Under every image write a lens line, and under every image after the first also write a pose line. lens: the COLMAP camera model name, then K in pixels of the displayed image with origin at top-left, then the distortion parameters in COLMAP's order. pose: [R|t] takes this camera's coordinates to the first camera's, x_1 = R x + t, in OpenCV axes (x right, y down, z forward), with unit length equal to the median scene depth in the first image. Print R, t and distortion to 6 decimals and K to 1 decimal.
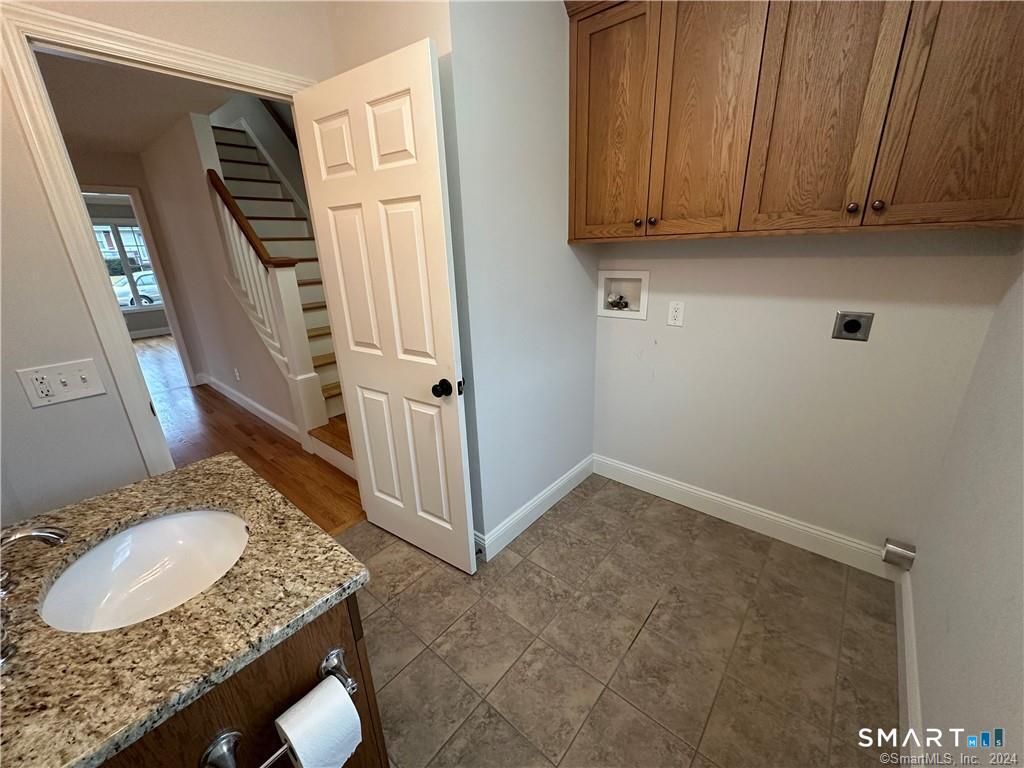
lens RADIAL K [[406.9, 0, 511.0], [0, 406.9, 384.4], [0, 0, 1]] dist [-0.001433, -0.000206]
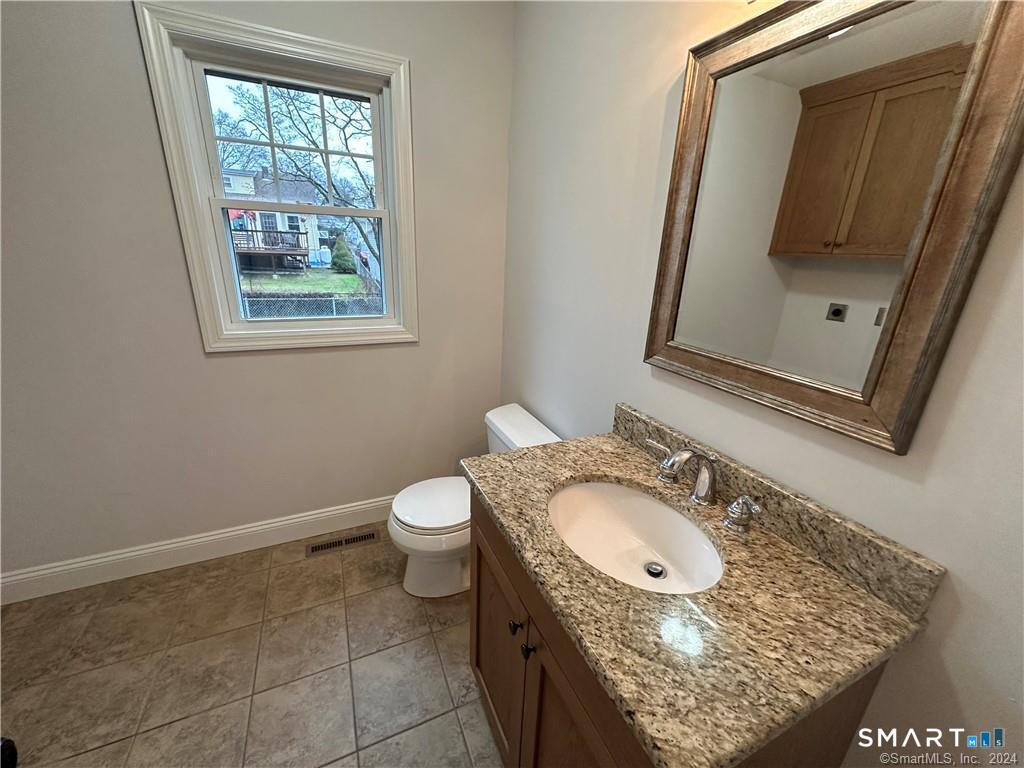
lens RADIAL K [[406.9, 0, 511.0], [0, 406.9, 384.4], [0, 0, 1]] dist [-0.001433, -0.000206]
pose [[-0.905952, -0.133732, 0.401704, -0.859303], [0.129511, 0.815785, 0.563668, -0.444441], [-0.403084, 0.562681, -0.721743, 1.478709]]
